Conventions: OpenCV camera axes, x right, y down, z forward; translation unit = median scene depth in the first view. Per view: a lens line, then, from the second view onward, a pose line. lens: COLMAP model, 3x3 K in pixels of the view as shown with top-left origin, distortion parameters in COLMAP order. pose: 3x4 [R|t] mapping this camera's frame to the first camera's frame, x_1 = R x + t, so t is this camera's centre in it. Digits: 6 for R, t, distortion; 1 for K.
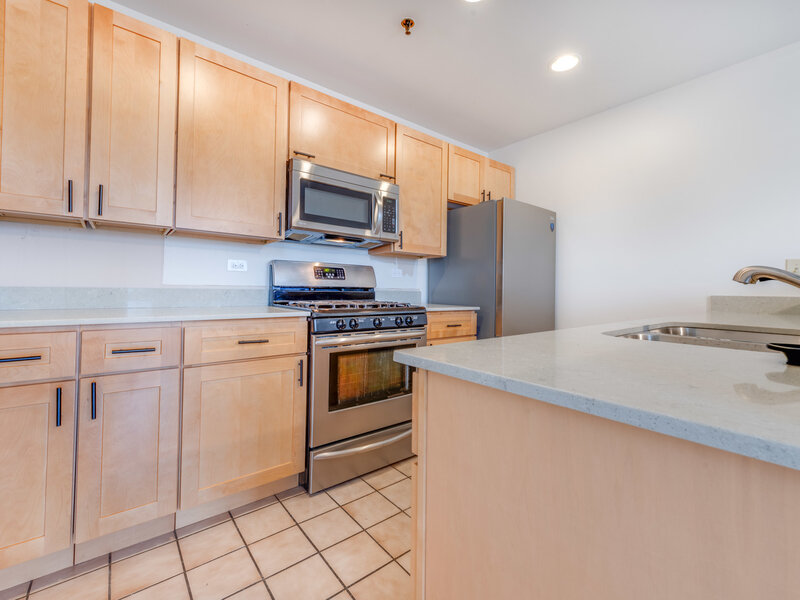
lens RADIAL K [[355.9, 0, 402.6], [0, 355.9, 285.3], [0, 0, 1]] dist [0.008887, -0.001295]
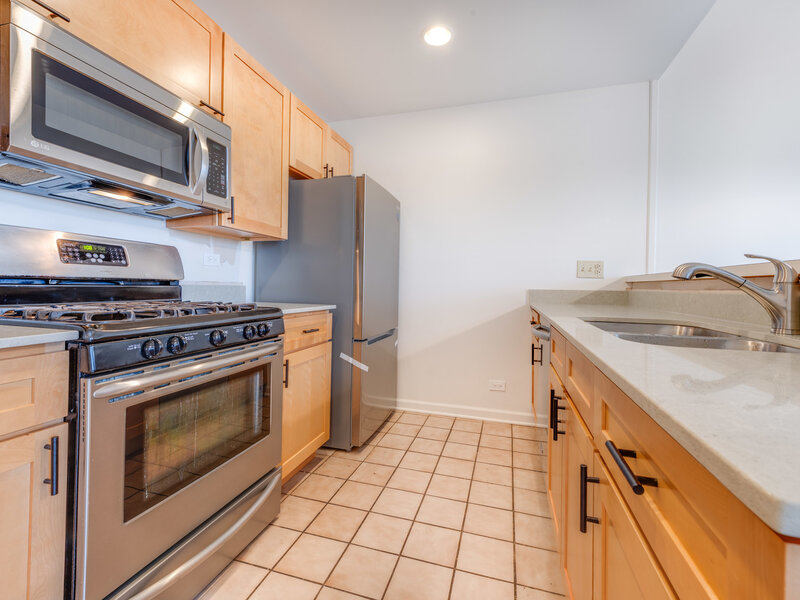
lens RADIAL K [[355.9, 0, 402.6], [0, 355.9, 285.3], [0, 0, 1]] dist [0.008887, -0.001295]
pose [[0.824365, 0.000341, 0.566059, -0.129002], [-0.010531, 0.999836, 0.014734, 0.002618], [-0.565961, -0.018108, 0.824233, 0.273287]]
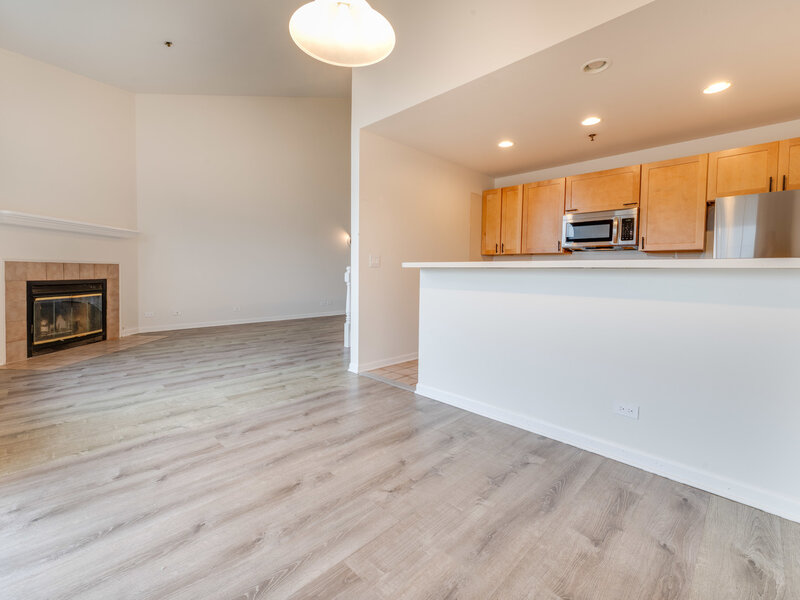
lens RADIAL K [[355.9, 0, 402.6], [0, 355.9, 285.3], [0, 0, 1]] dist [0.008887, -0.001295]
pose [[0.117201, 0.020684, -0.992893, 1.452833], [-0.004839, 0.999783, 0.020256, 0.025164], [0.993096, 0.002431, 0.117276, -0.181015]]
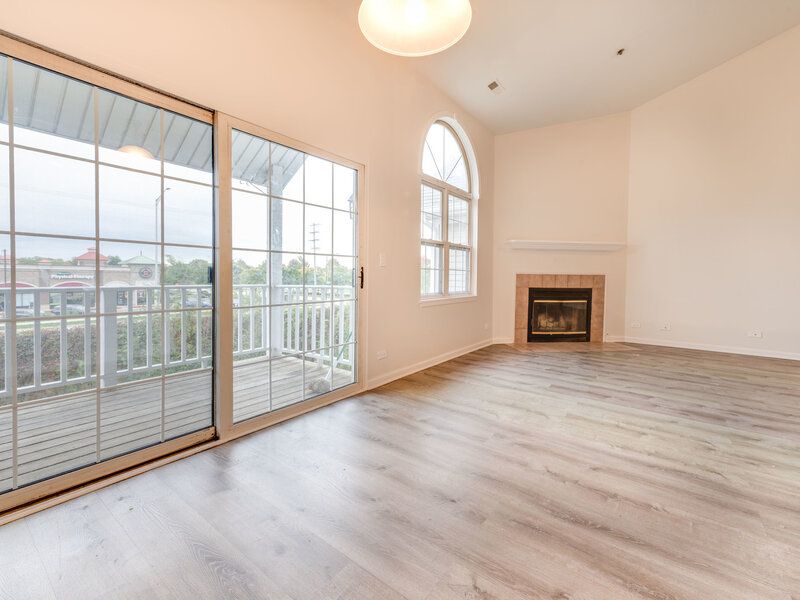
lens RADIAL K [[355.9, 0, 402.6], [0, 355.9, 285.3], [0, 0, 1]] dist [0.008887, -0.001295]
pose [[-0.968556, -0.024155, -0.247619, 0.989553], [-0.028214, 0.999519, 0.012859, 0.024842], [0.247190, 0.019441, -0.968772, 0.325224]]
